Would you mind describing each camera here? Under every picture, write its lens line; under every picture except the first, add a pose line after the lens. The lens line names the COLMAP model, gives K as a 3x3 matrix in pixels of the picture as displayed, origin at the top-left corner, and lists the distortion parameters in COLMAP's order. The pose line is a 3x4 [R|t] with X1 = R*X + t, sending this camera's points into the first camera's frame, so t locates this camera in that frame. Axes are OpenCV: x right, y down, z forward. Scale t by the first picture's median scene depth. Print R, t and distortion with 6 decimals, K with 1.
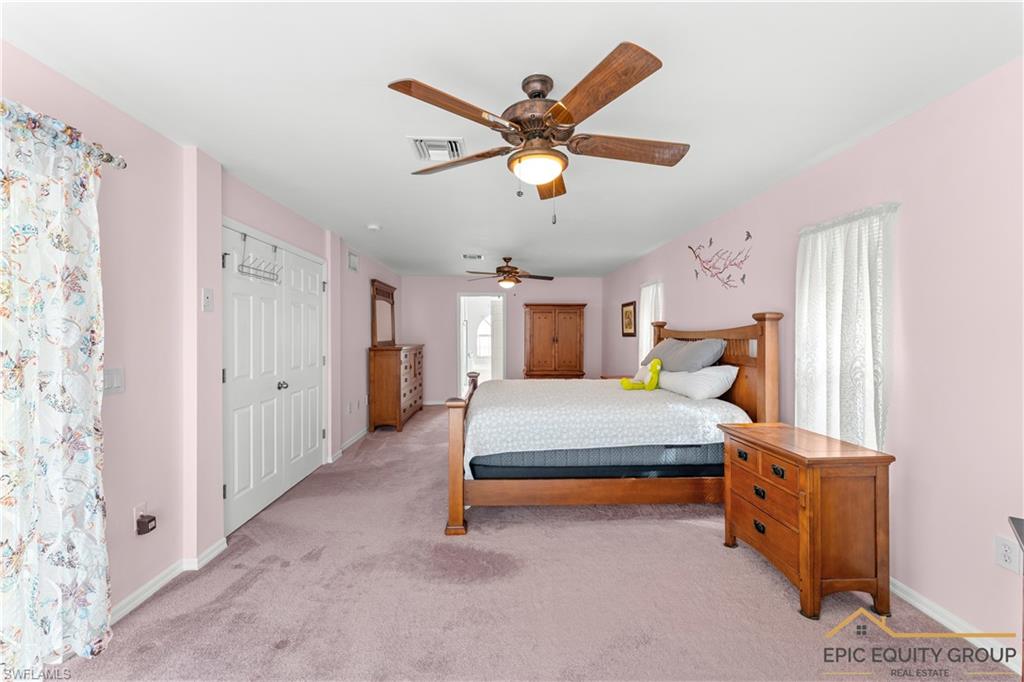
lens RADIAL K [[416.0, 0, 510.9], [0, 416.0, 336.7], [0, 0, 1]] dist [0.001090, -0.000640]
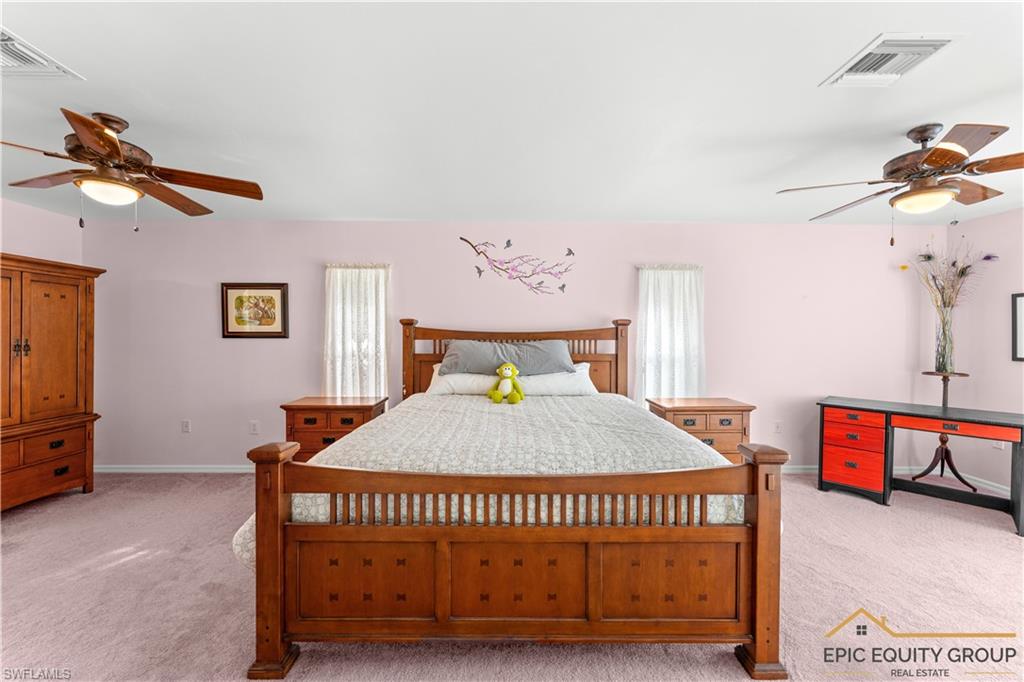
lens RADIAL K [[416.0, 0, 511.4], [0, 416.0, 338.4], [0, 0, 1]] dist [0.001090, -0.000640]
pose [[0.033346, -0.003080, 0.999439, -0.552790], [0.002149, 0.999993, 0.003010, -0.001370], [-0.999442, 0.002048, 0.033352, 1.001573]]
